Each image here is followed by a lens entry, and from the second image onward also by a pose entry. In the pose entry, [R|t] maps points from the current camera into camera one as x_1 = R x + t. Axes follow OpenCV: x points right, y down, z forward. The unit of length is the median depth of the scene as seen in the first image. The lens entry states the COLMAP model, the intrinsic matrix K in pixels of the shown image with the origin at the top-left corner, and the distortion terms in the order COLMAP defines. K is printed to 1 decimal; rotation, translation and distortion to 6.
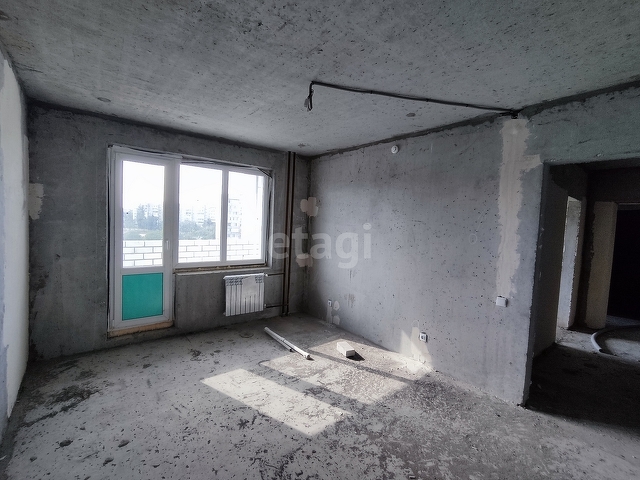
lens RADIAL K [[291.8, 0, 314.6], [0, 291.8, 239.0], [0, 0, 1]] dist [-0.009593, 0.000973]
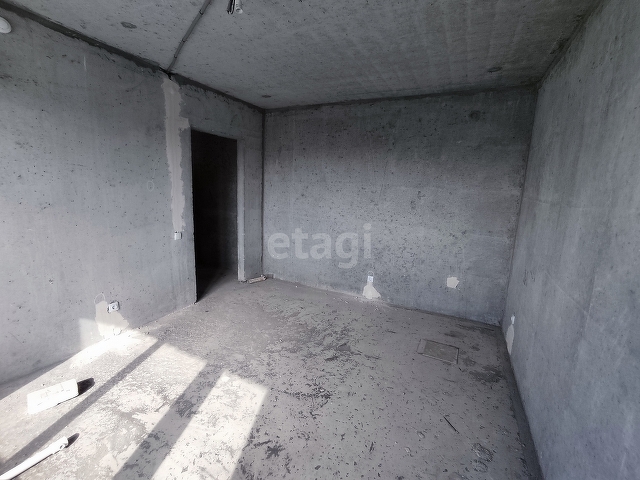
lens RADIAL K [[295.5, 0, 310.1], [0, 295.5, 240.7], [0, 0, 1]] dist [-0.002191, 0.000839]
pose [[-0.402345, -0.217116, 0.889370, -0.630845], [0.002666, 0.971189, 0.238296, -0.056497], [-0.915484, 0.098248, -0.390174, 0.865945]]
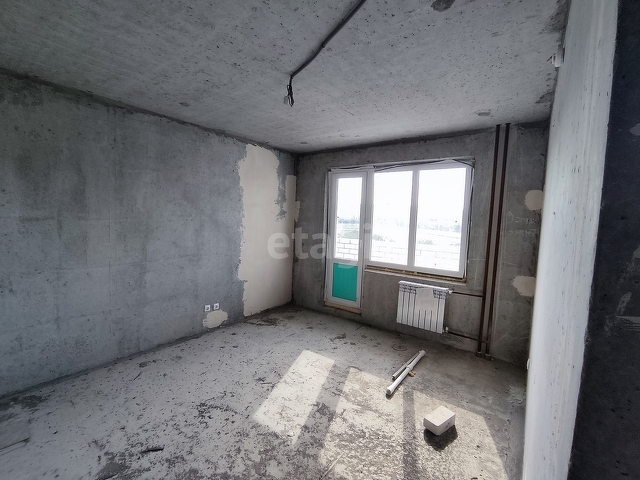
lens RADIAL K [[291.8, 0, 314.6], [0, 291.8, 239.0], [0, 0, 1]] dist [-0.009593, 0.000973]
pose [[0.255477, 0.037822, -0.966075, 0.739695], [-0.083170, 0.996390, 0.017014, -0.002770], [0.963231, 0.076002, 0.257700, 0.639603]]
